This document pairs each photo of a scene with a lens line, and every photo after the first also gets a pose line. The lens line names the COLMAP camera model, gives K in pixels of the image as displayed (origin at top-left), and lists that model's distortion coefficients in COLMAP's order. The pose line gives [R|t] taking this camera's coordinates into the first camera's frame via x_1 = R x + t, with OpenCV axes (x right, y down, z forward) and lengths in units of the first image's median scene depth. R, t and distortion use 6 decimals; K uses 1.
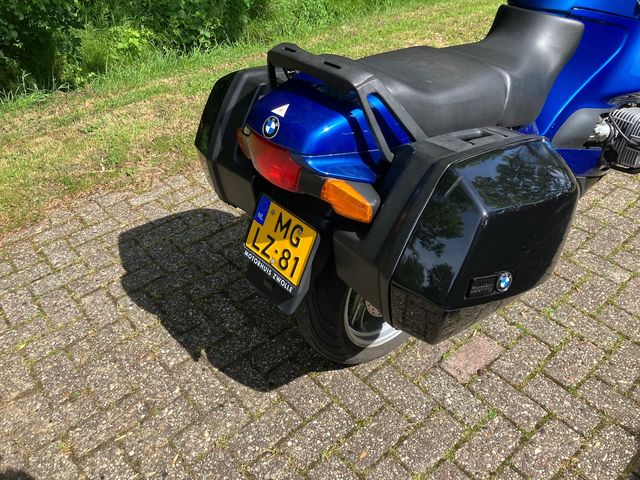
lens RADIAL K [[530.6, 0, 321.9], [0, 530.6, 233.2], [0, 0, 1]] dist [0.025075, -0.033714]
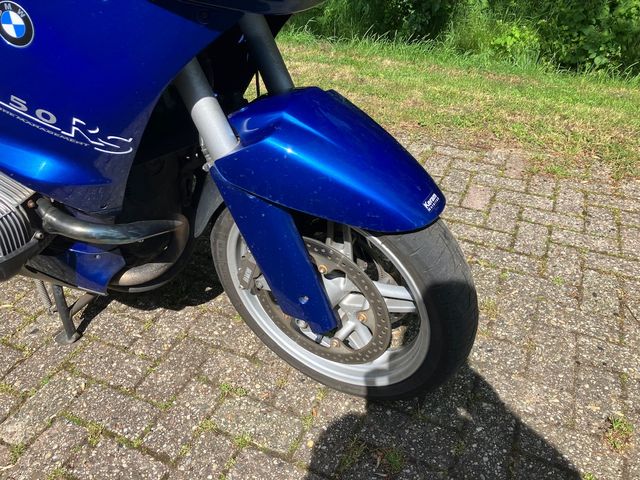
lens RADIAL K [[530.6, 0, 321.5], [0, 530.6, 240.8], [0, 0, 1]] dist [0.025075, -0.033714]
pose [[0.419701, 0.542560, -0.727654, 1.003772], [-0.547476, 0.790751, 0.273830, -0.438863], [0.723962, 0.283446, 0.628917, 0.784675]]
